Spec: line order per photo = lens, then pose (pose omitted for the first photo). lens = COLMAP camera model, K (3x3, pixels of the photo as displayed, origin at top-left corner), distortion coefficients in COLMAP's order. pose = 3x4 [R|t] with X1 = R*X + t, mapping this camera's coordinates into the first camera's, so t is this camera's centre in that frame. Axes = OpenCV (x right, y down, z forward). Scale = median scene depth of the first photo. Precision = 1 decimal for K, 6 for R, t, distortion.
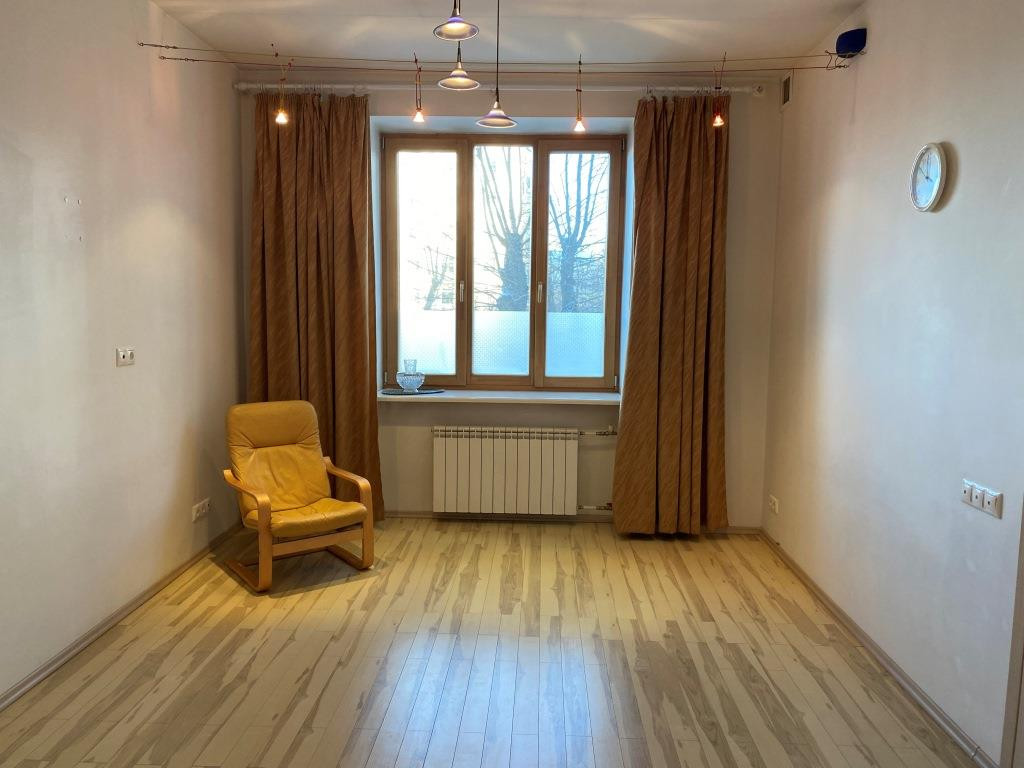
lens RADIAL K [[776.5, 0, 512.0], [0, 776.5, 384.0], [0, 0, 1]] dist [0.056347, -0.002873]
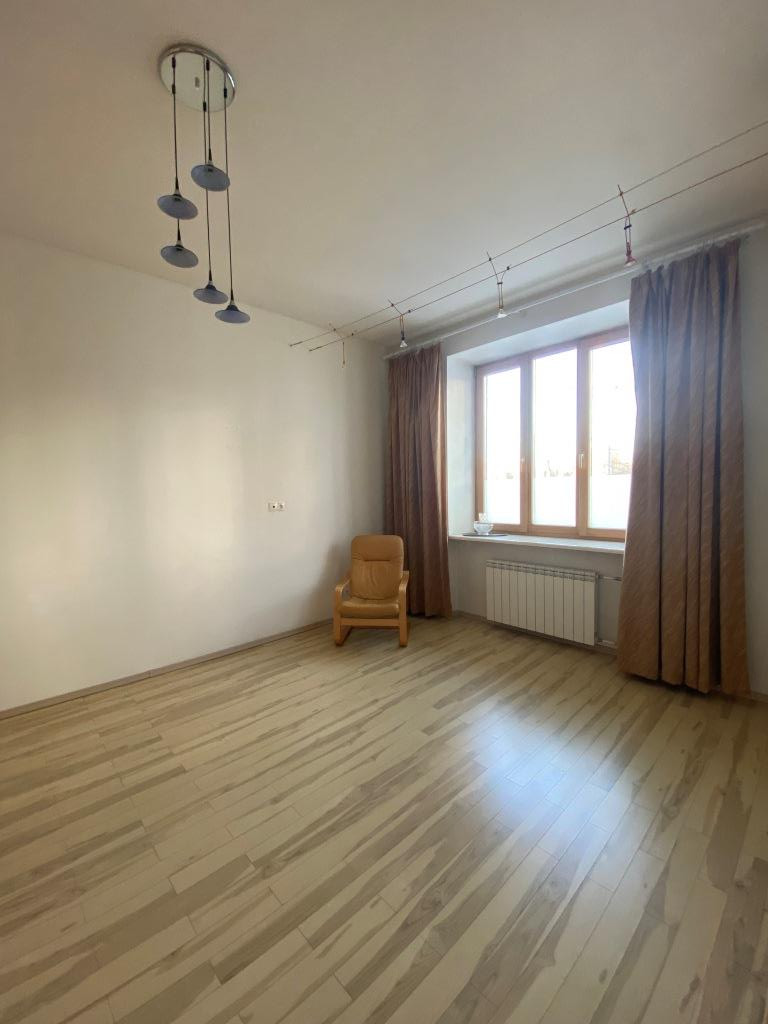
lens RADIAL K [[411.8, 0, 384.0], [0, 411.8, 512.0], [0, 0, 1]] dist [0.054224, -0.037068]
pose [[0.727027, 0.006273, -0.686580, 0.305497], [-0.043752, 0.998349, -0.037209, 0.004955], [0.685213, 0.057091, 0.726101, 0.336164]]
